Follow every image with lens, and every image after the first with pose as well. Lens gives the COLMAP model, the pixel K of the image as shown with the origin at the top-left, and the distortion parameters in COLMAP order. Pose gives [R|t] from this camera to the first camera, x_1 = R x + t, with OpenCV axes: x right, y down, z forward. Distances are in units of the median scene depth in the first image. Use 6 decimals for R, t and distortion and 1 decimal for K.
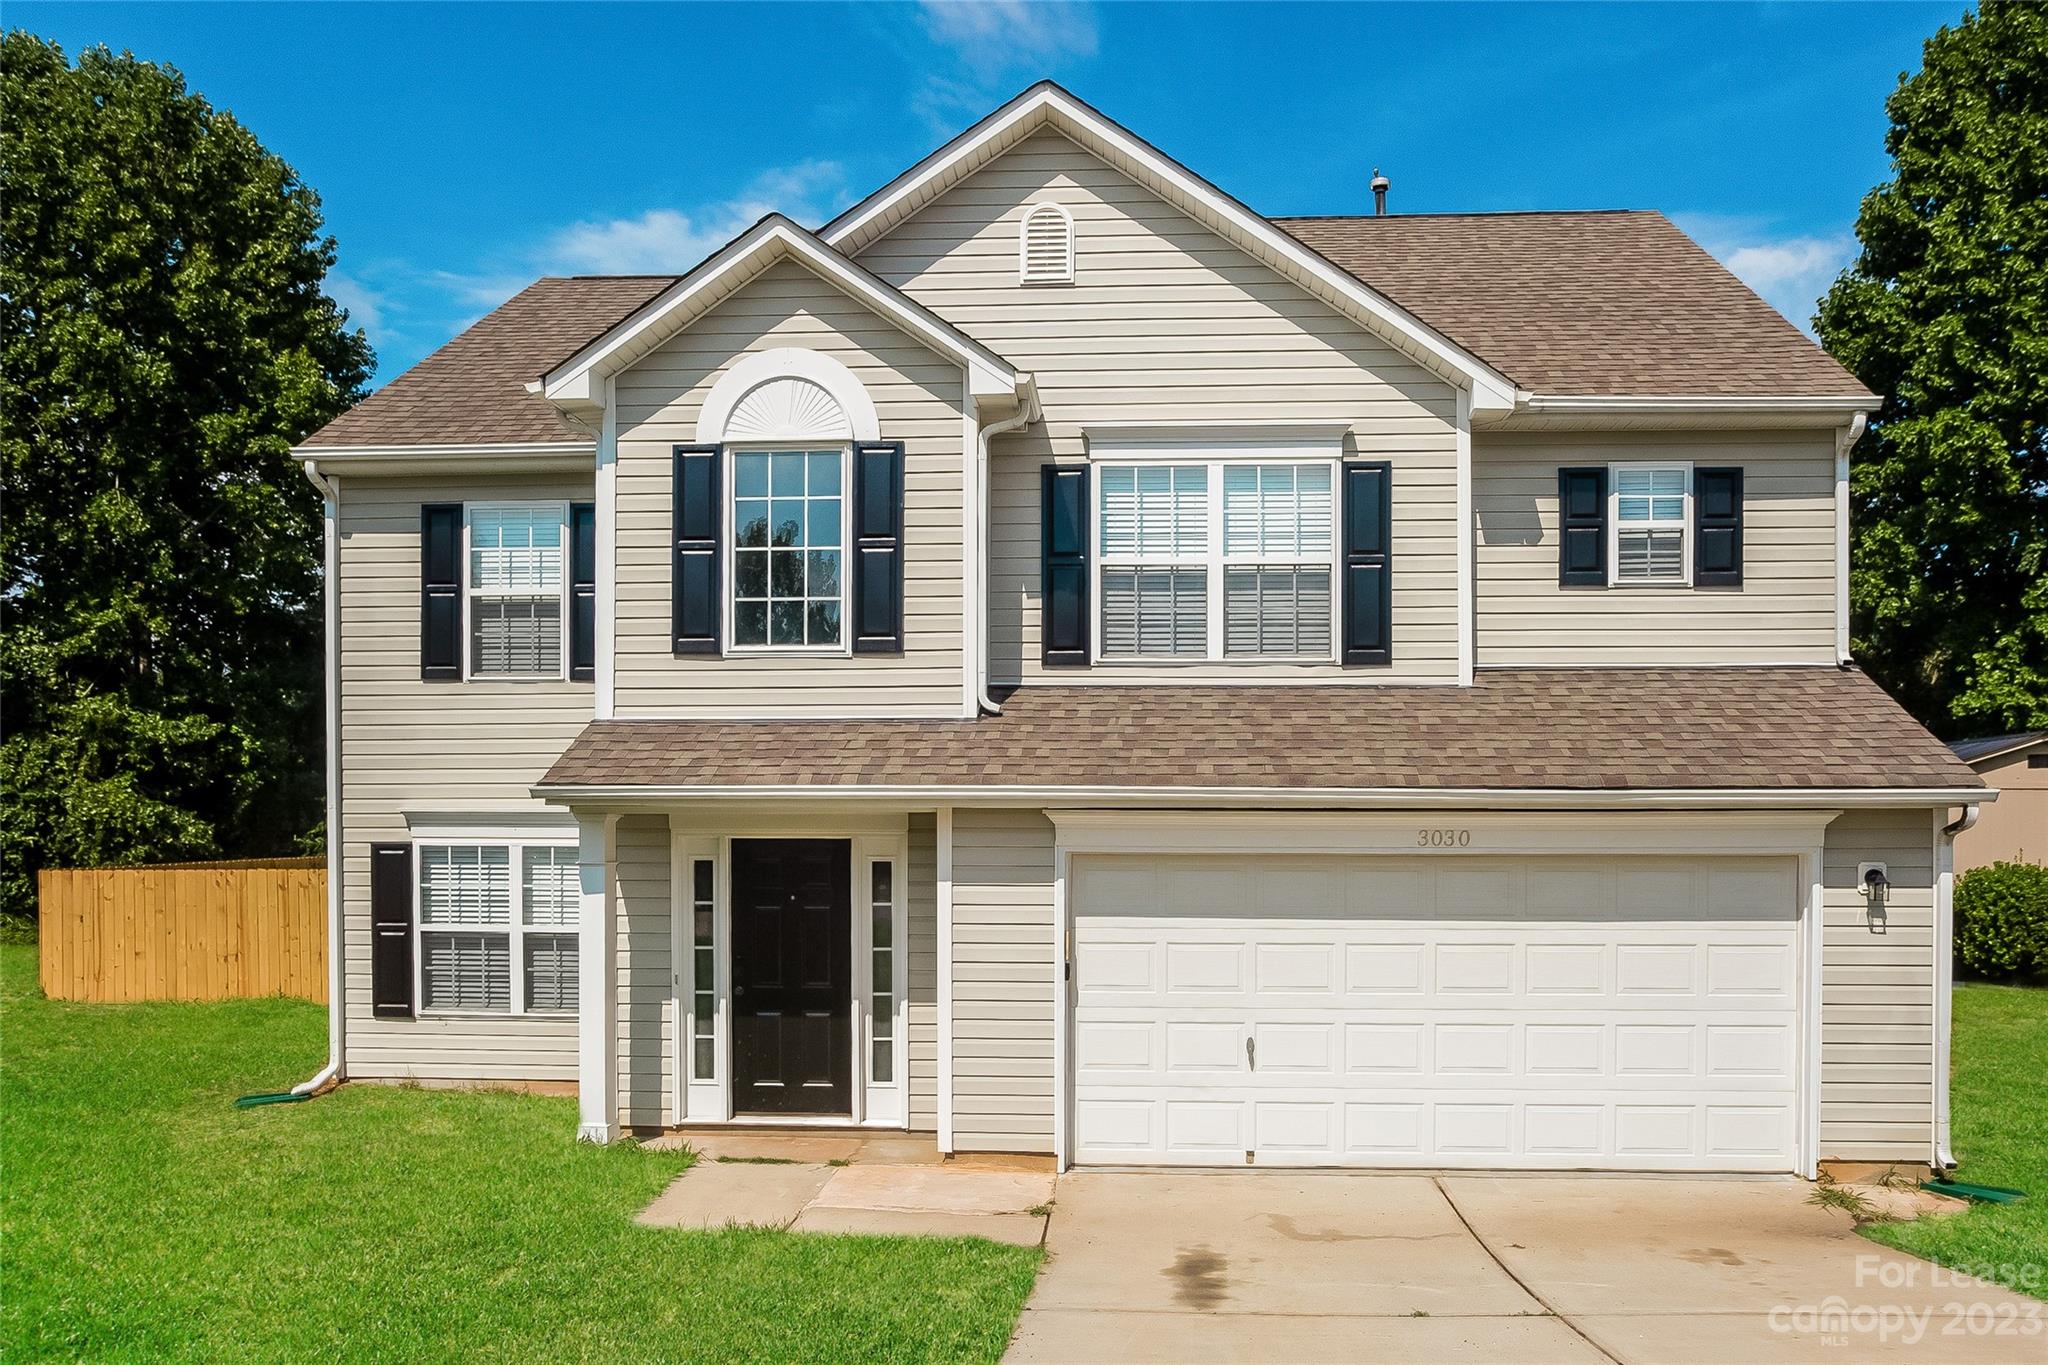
lens RADIAL K [[1346.4, 0, 1094.8], [0, 1346.4, 748.5], [0, 0, 1]] dist [-0.032137, 0.024251]
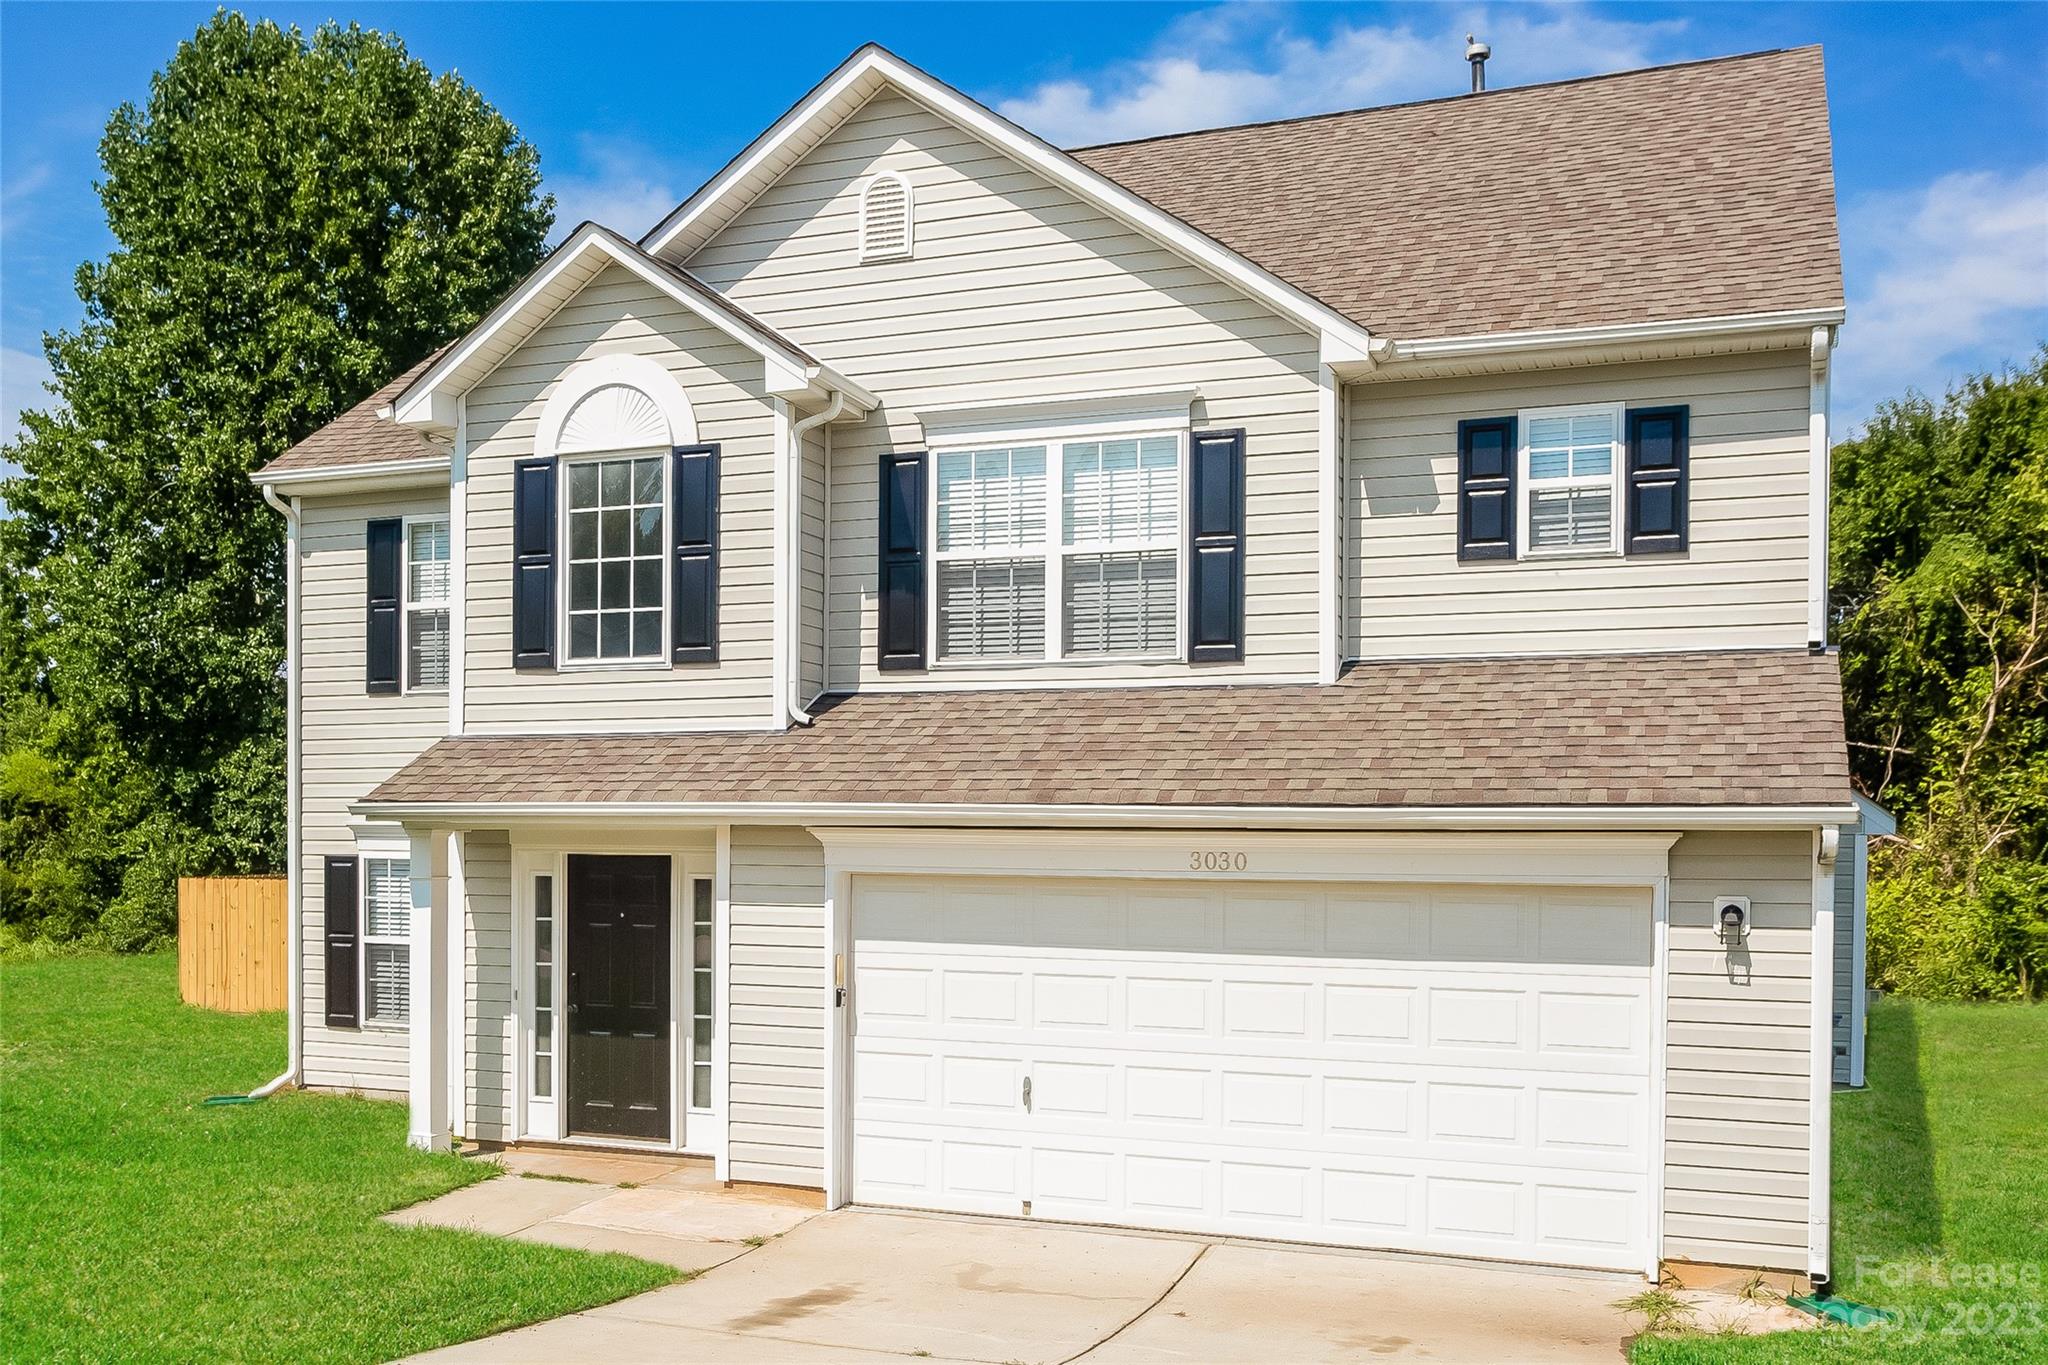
lens RADIAL K [[1682.2, 0, 1027.0], [0, 1682.2, 726.2], [0, 0, 1]] dist [-0.002752, -0.003648]
pose [[0.957470, -0.013525, -0.288215, 0.401372], [0.011528, 0.999896, -0.008626, -0.012410], [0.288302, 0.004936, 0.957527, -0.087996]]
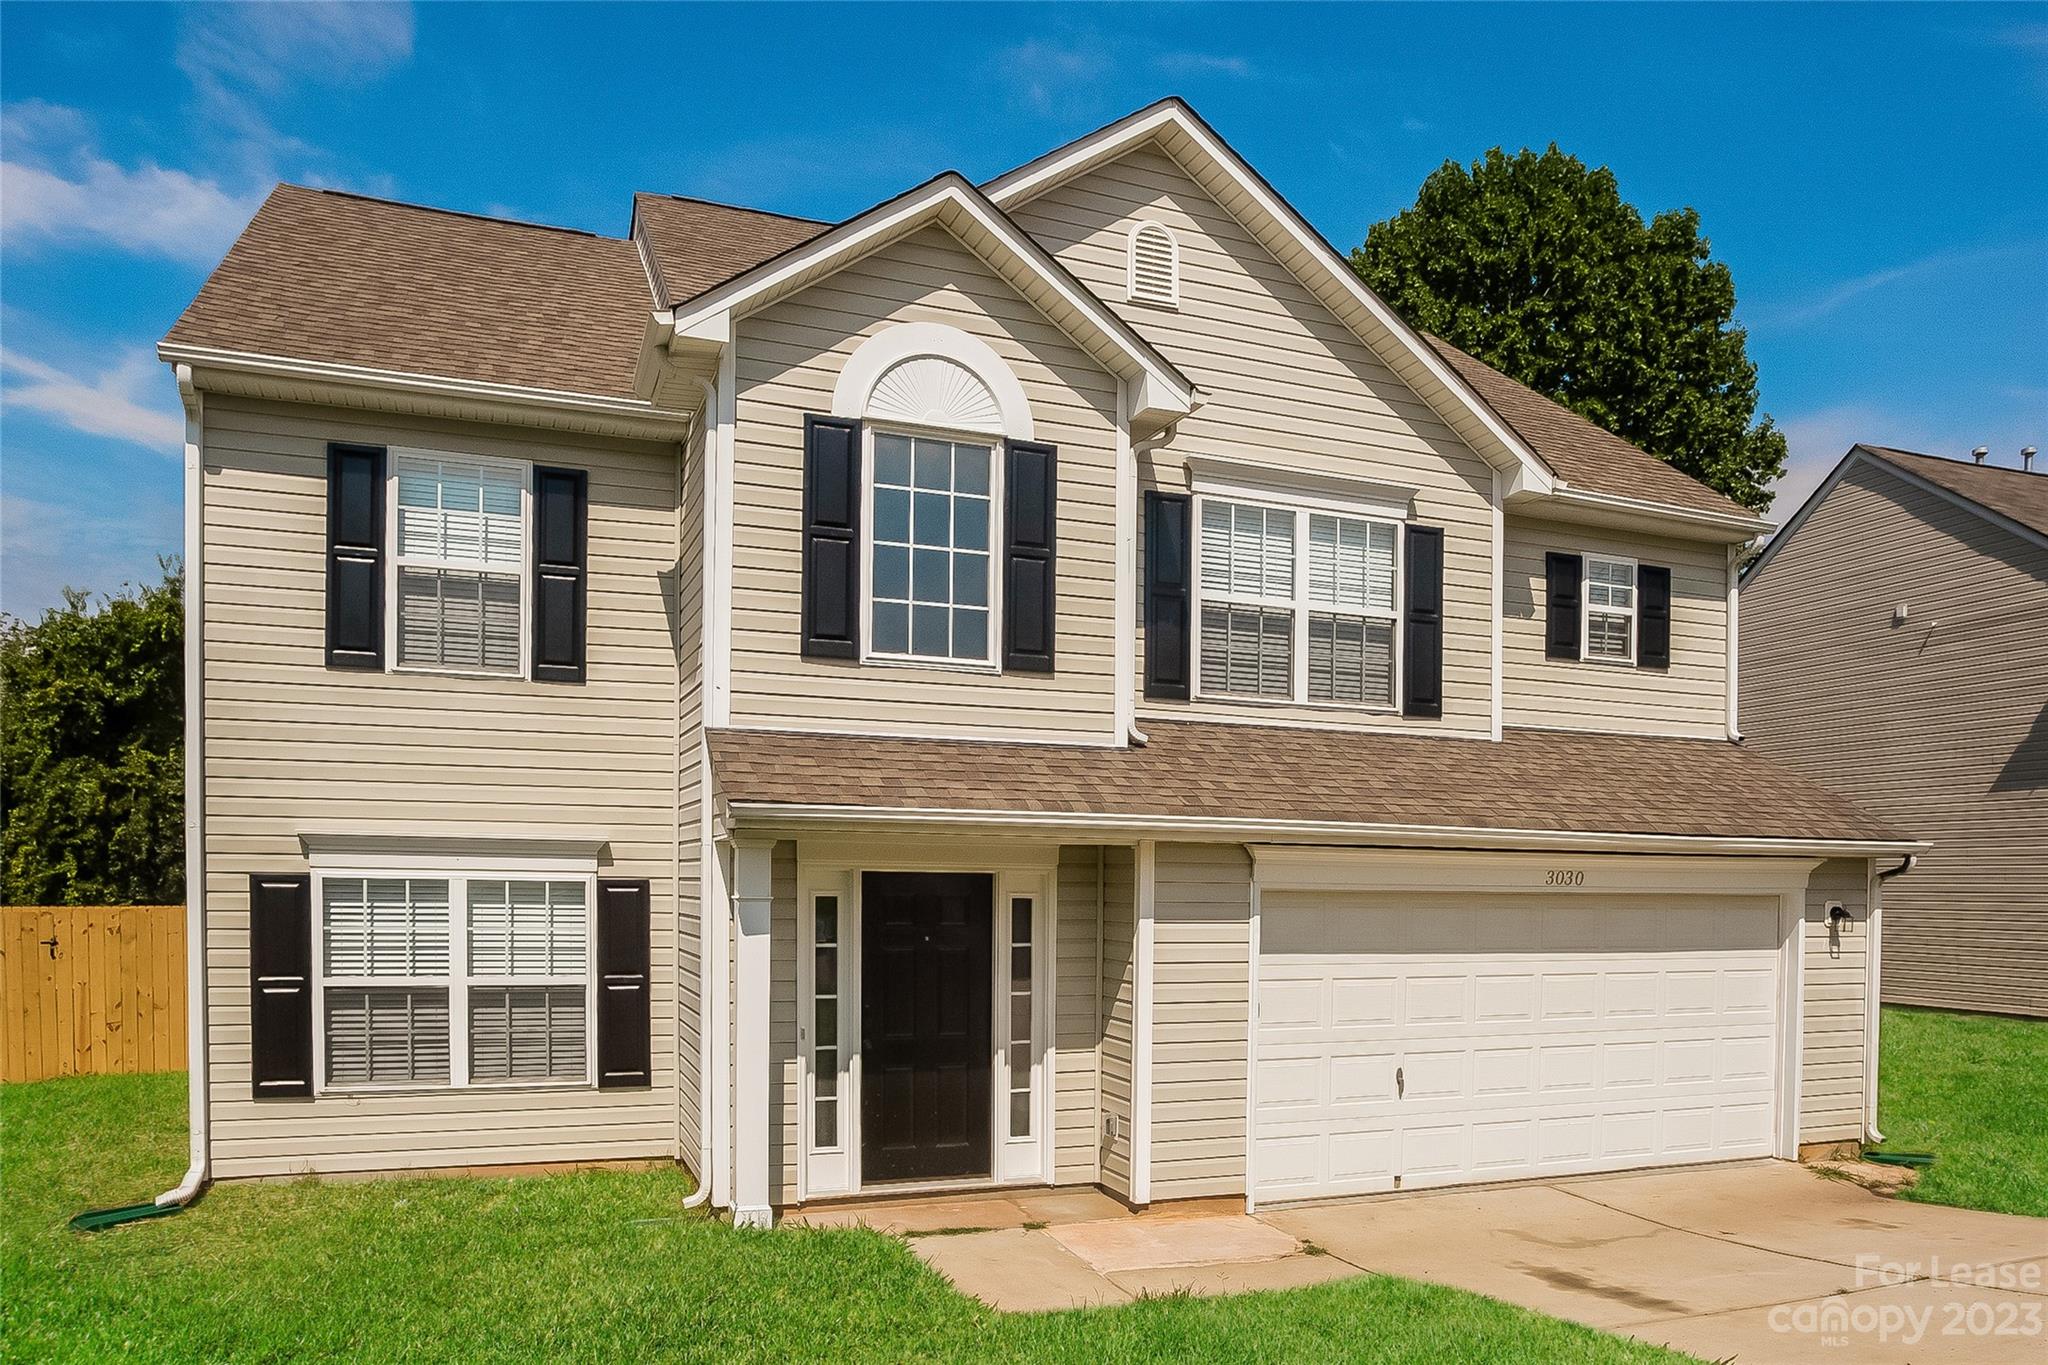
lens RADIAL K [[1317.6, 0, 1020.2], [0, 1317.6, 822.6], [0, 0, 1]] dist [-0.055183, 0.025491]
pose [[0.920603, 0.027327, 0.389542, -0.496191], [-0.033266, 0.999410, 0.008508, 0.023644], [-0.389079, -0.020791, 0.920970, 0.164571]]
